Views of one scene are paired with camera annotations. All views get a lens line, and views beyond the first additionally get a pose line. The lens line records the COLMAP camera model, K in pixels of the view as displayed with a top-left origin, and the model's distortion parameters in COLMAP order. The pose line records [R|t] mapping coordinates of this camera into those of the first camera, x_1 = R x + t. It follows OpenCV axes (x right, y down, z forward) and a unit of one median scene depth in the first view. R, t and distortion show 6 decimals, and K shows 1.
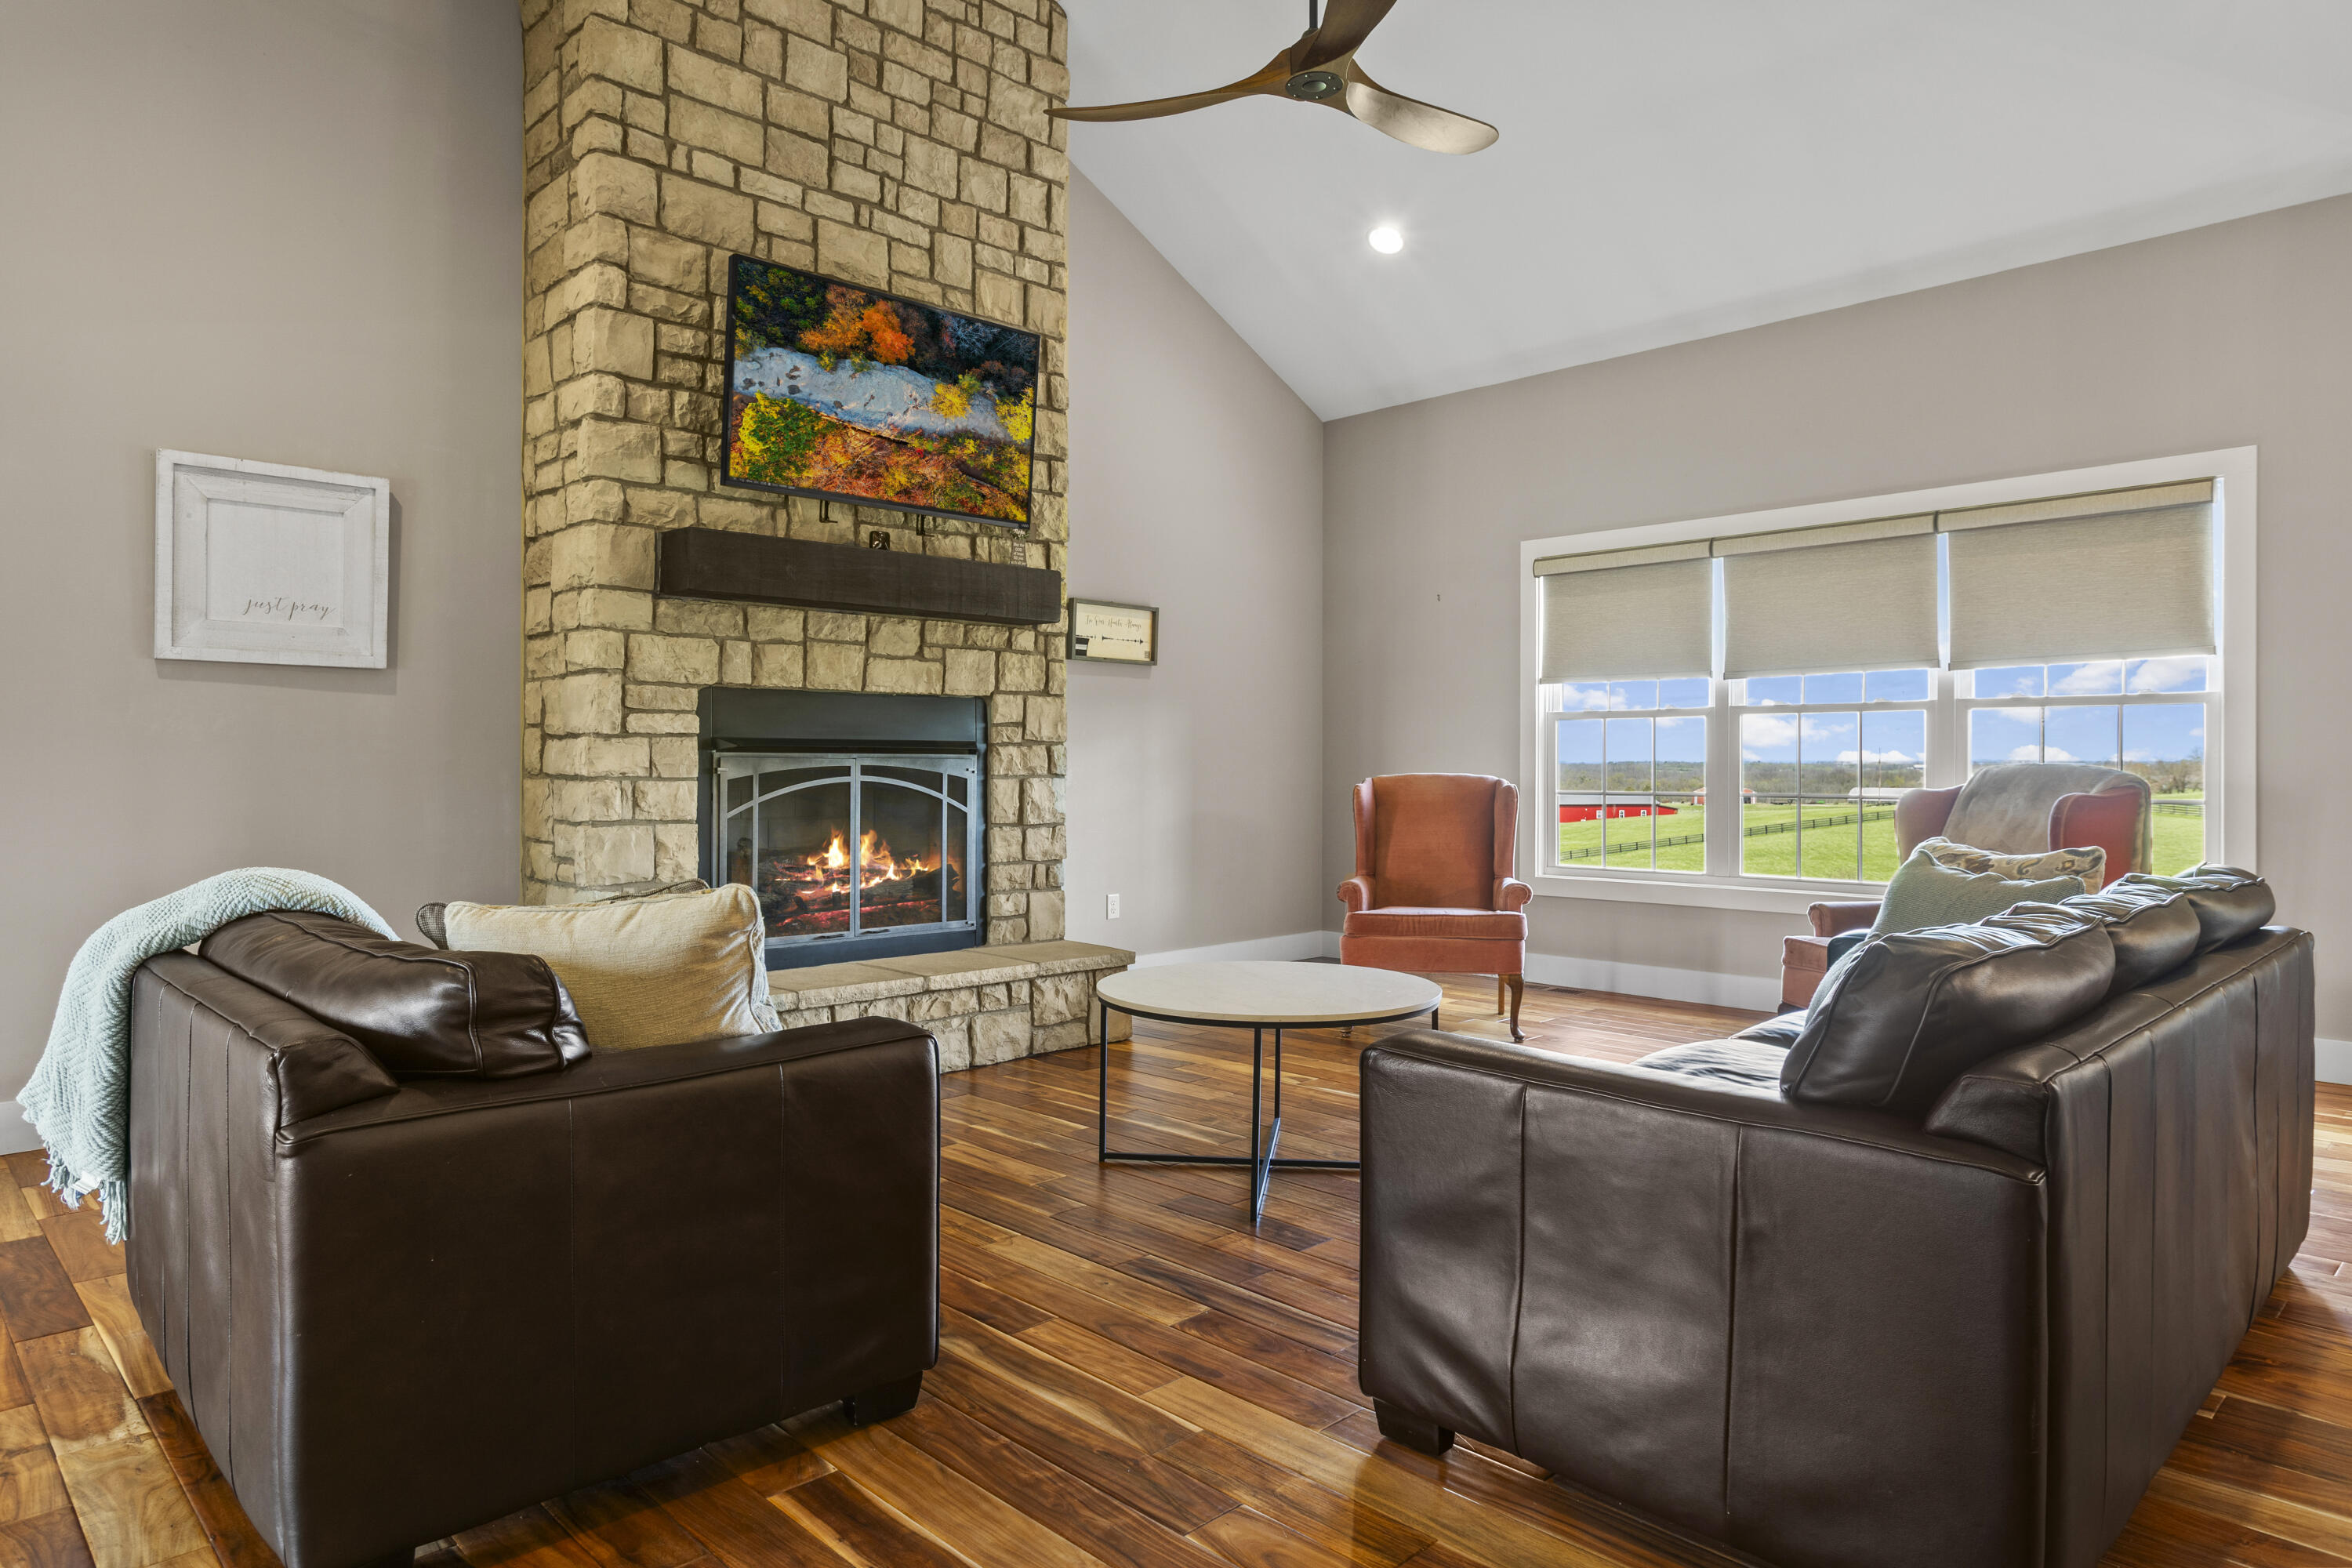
lens RADIAL K [[1414.0, 0, 1153.2], [0, 1414.0, 763.6], [0, 0, 1]] dist [-0.010361, 0.011594]
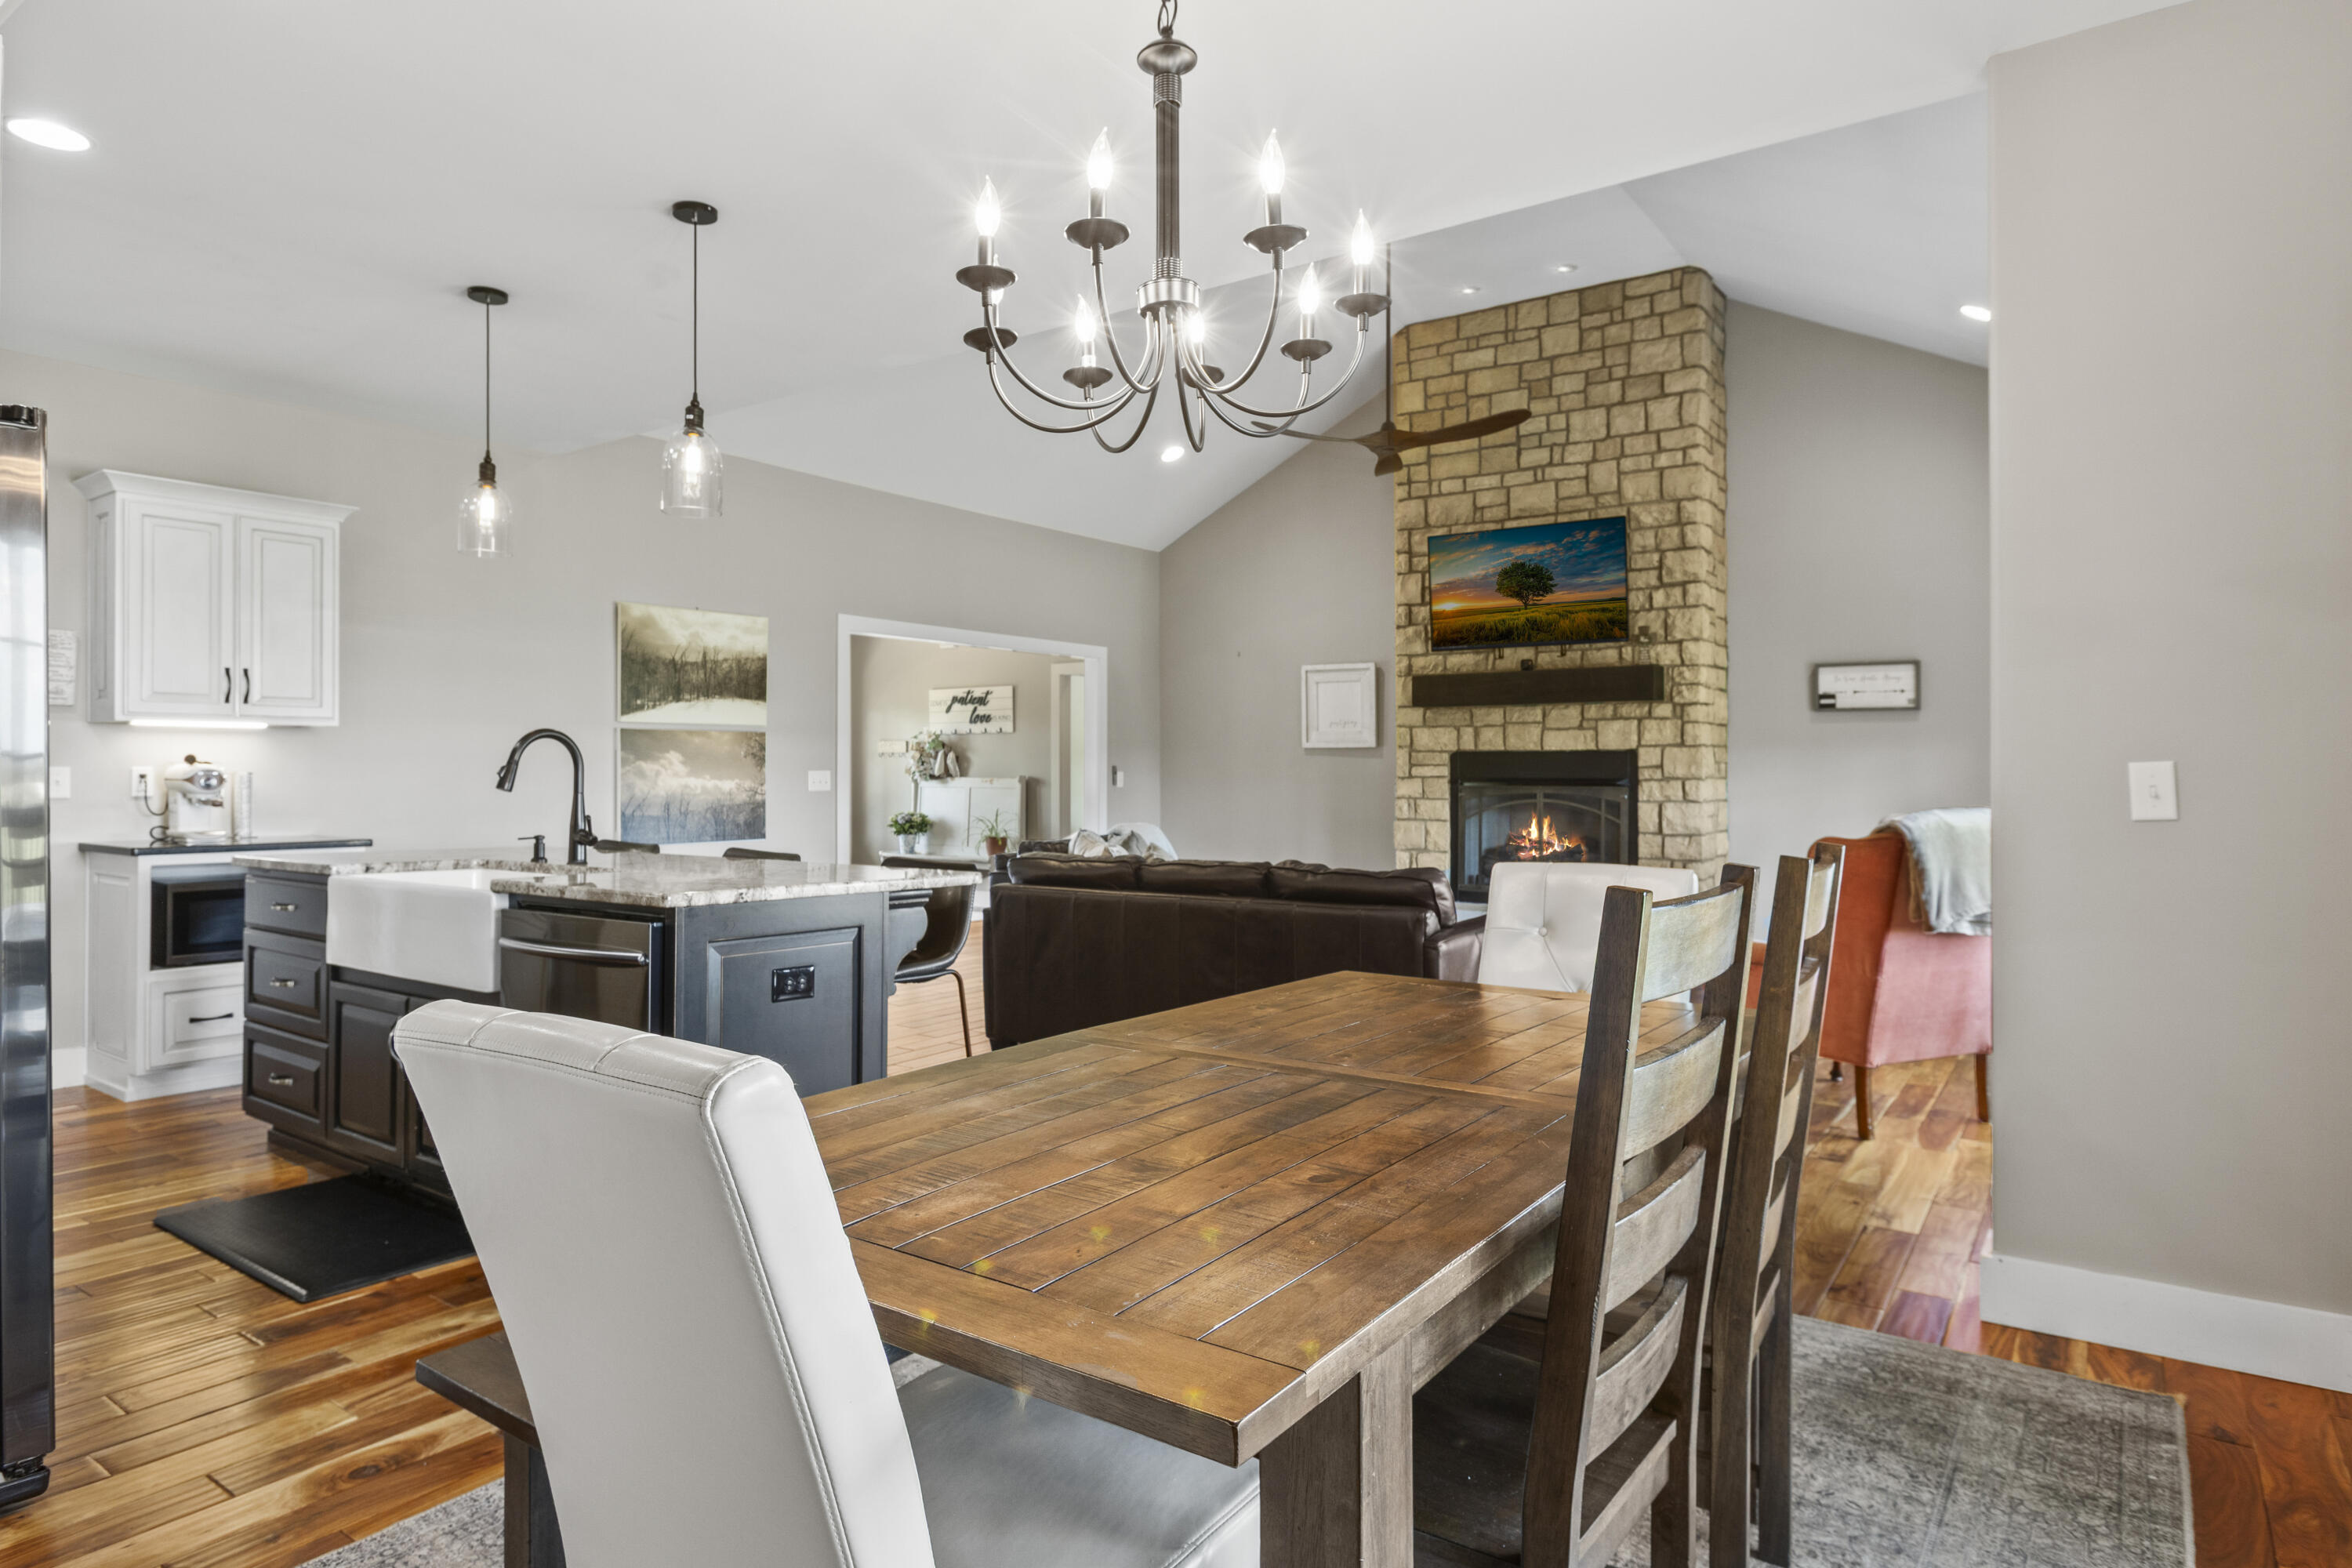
lens RADIAL K [[1349.9, 0, 1166.2], [0, 1349.9, 763.4], [0, 0, 1]] dist [-0.008948, 0.001072]
pose [[0.188541, -0.007949, -0.982033, 1.326954], [0.000349, 0.999968, -0.008027, -0.021906], [0.982065, 0.001170, 0.188538, 0.241273]]
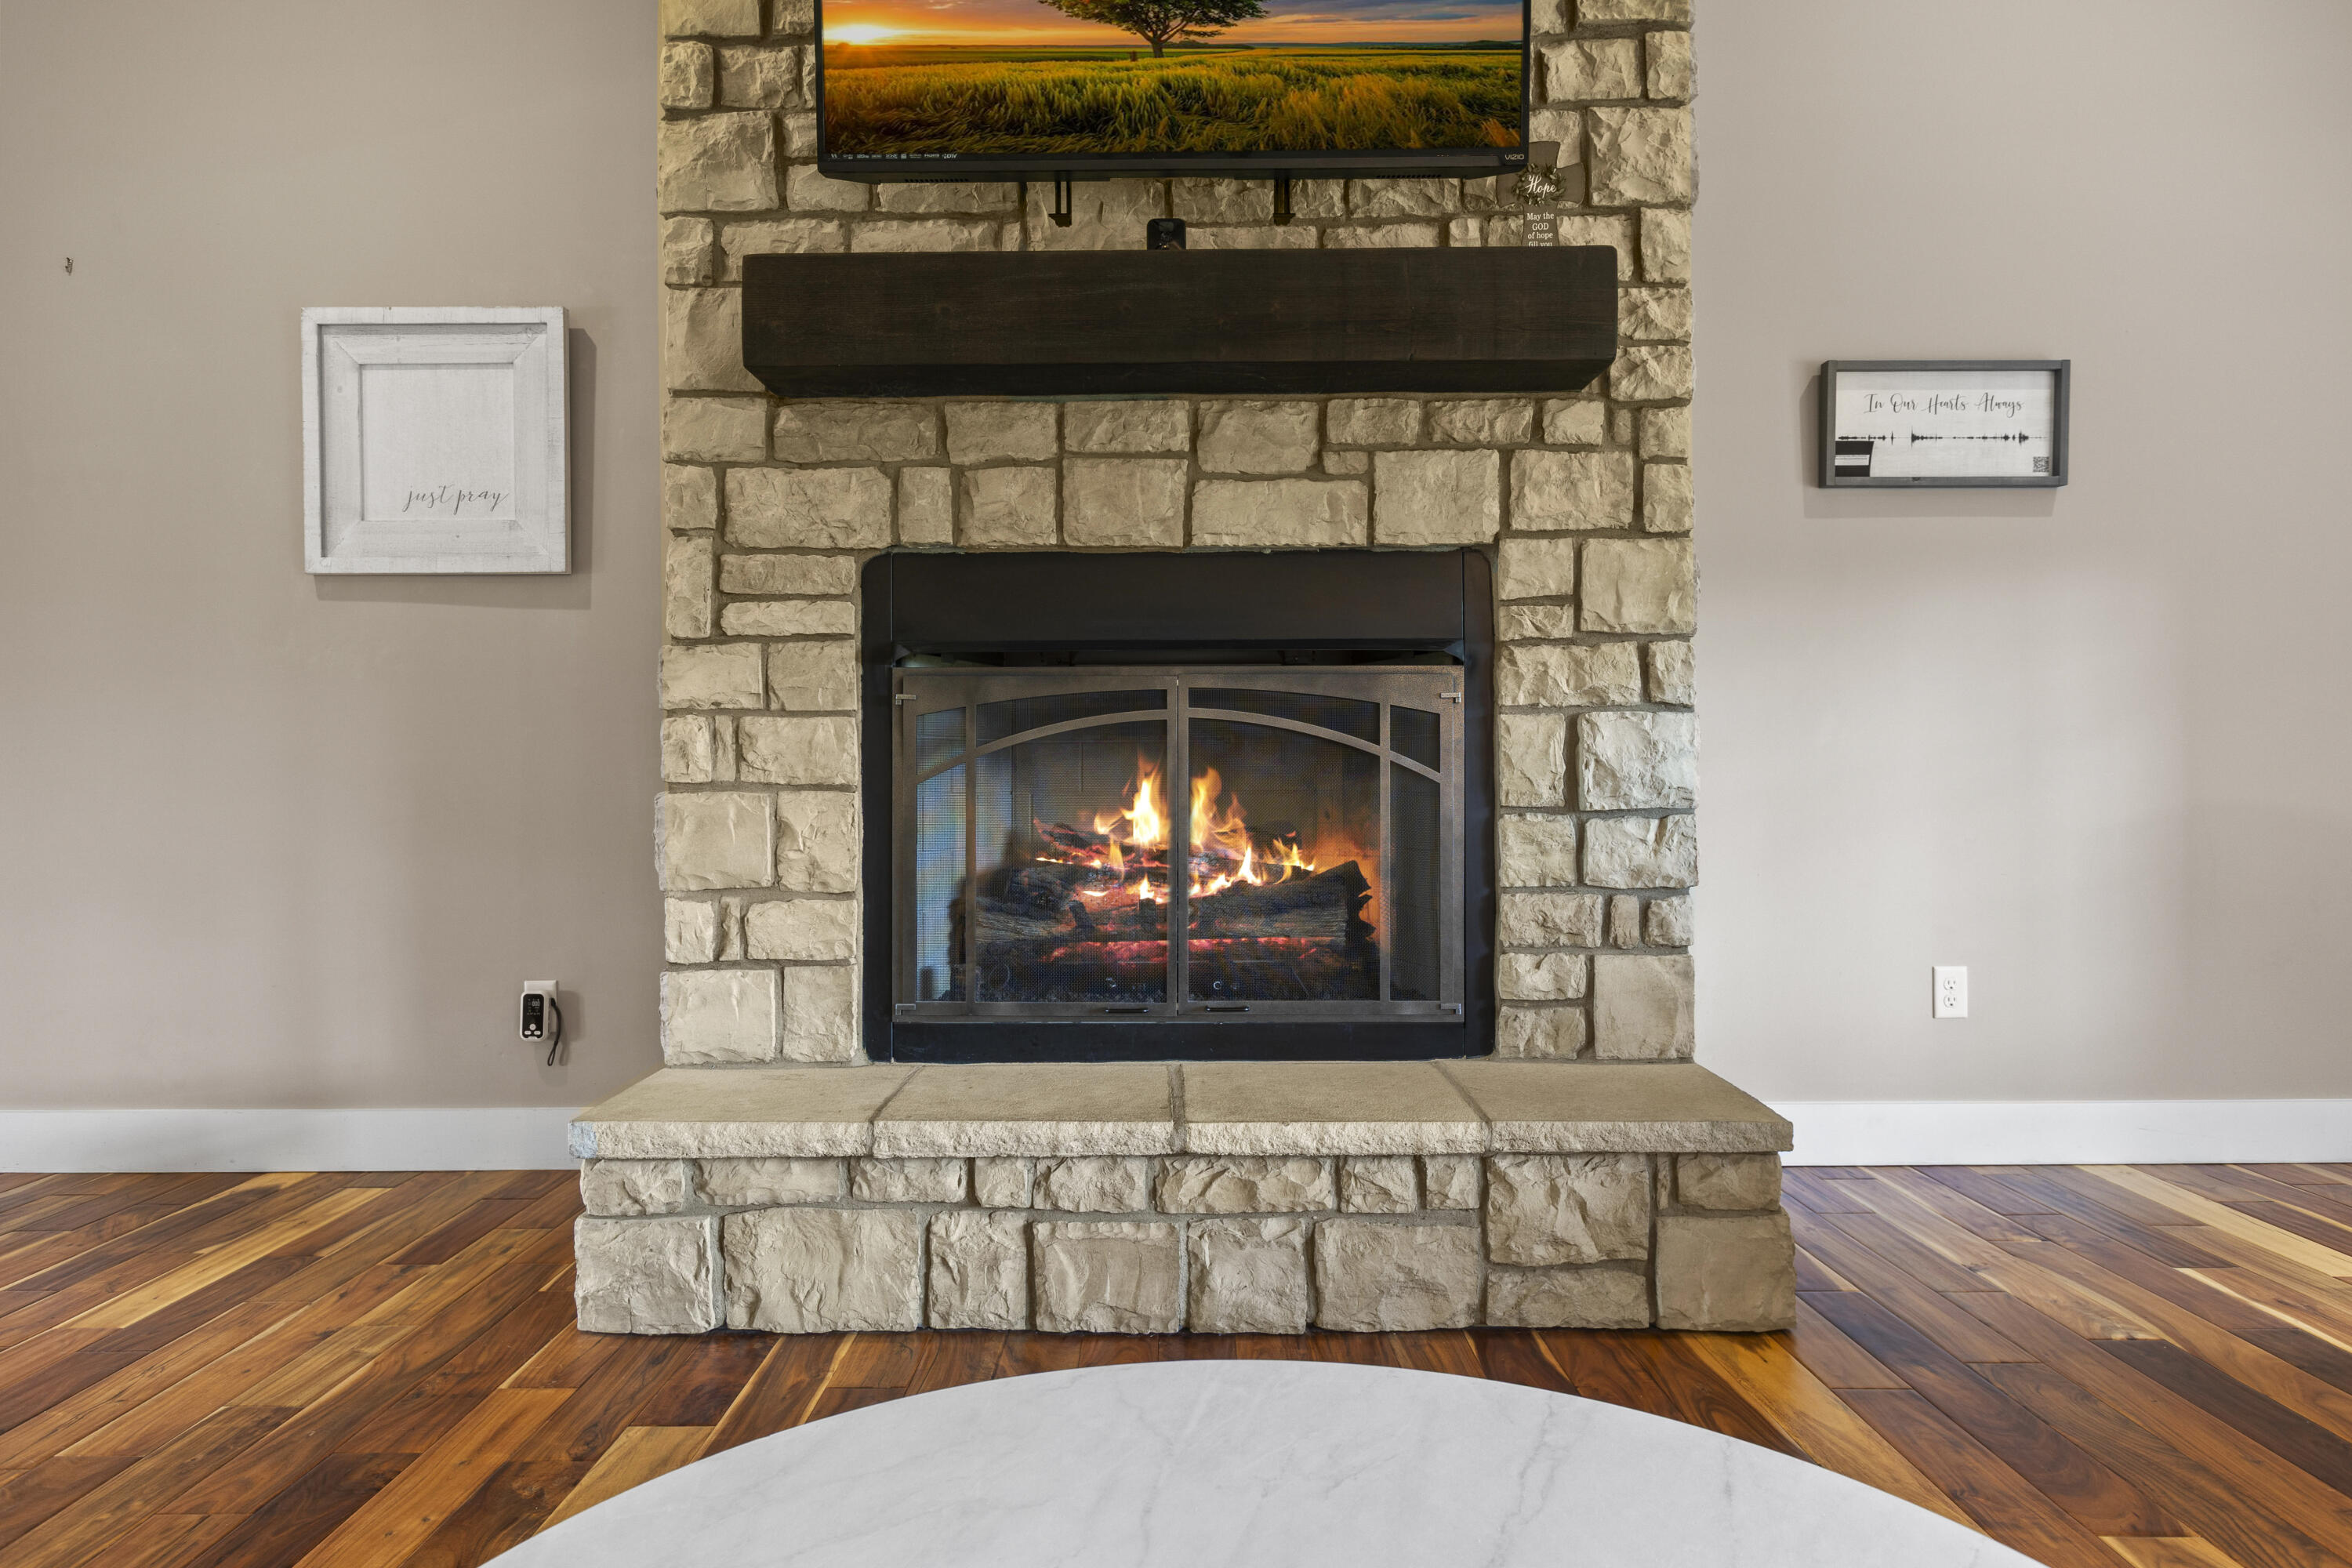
lens RADIAL K [[1414.0, 0, 1161.6], [0, 1414.0, 765.7], [0, 0, 1]] dist [-0.010361, 0.011594]
pose [[0.715334, -0.009577, -0.698717, 0.153206], [0.006056, 0.999953, -0.007505, 0.033961], [0.698757, 0.001137, 0.715358, 0.621246]]
